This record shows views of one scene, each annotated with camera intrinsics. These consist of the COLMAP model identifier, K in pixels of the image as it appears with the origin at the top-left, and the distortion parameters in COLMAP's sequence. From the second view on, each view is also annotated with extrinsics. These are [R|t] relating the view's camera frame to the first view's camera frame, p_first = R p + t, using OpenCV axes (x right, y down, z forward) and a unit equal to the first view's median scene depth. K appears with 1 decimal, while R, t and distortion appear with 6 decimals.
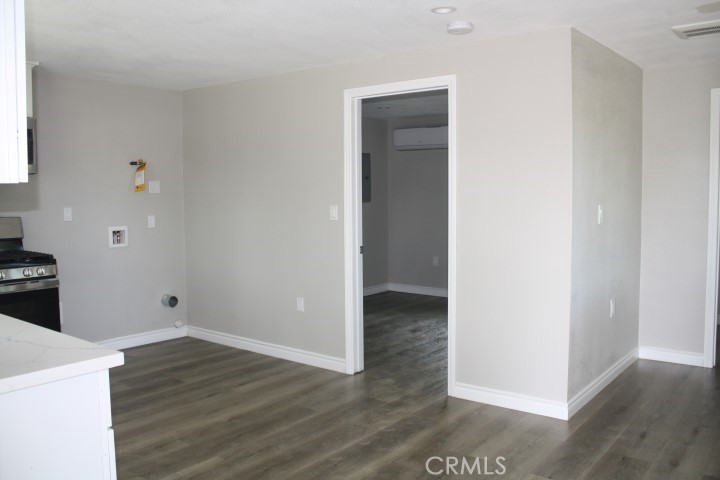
lens RADIAL K [[606.4, 0, 360.0], [0, 606.4, 240.0], [0, 0, 1]] dist [-0.136346, 0.104528]
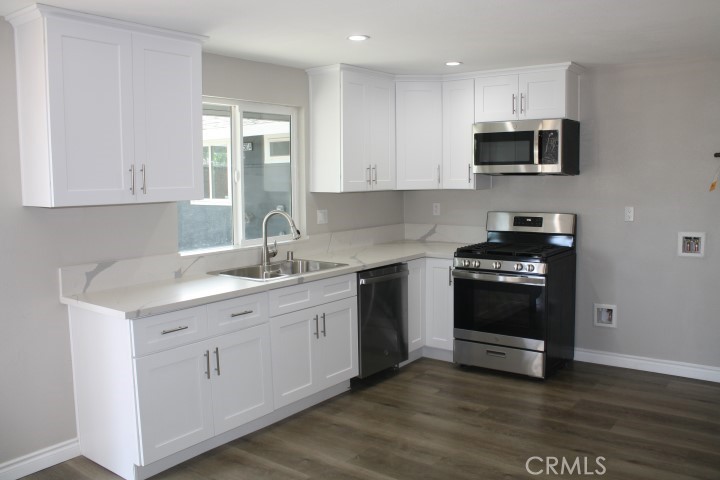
lens RADIAL K [[606.4, 0, 360.0], [0, 606.4, 240.0], [0, 0, 1]] dist [-0.136346, 0.104528]
pose [[0.029189, 0.114551, -0.992988, 0.470769], [-0.052958, 0.992194, 0.112903, -0.094738], [0.998170, 0.049291, 0.035027, 0.600293]]
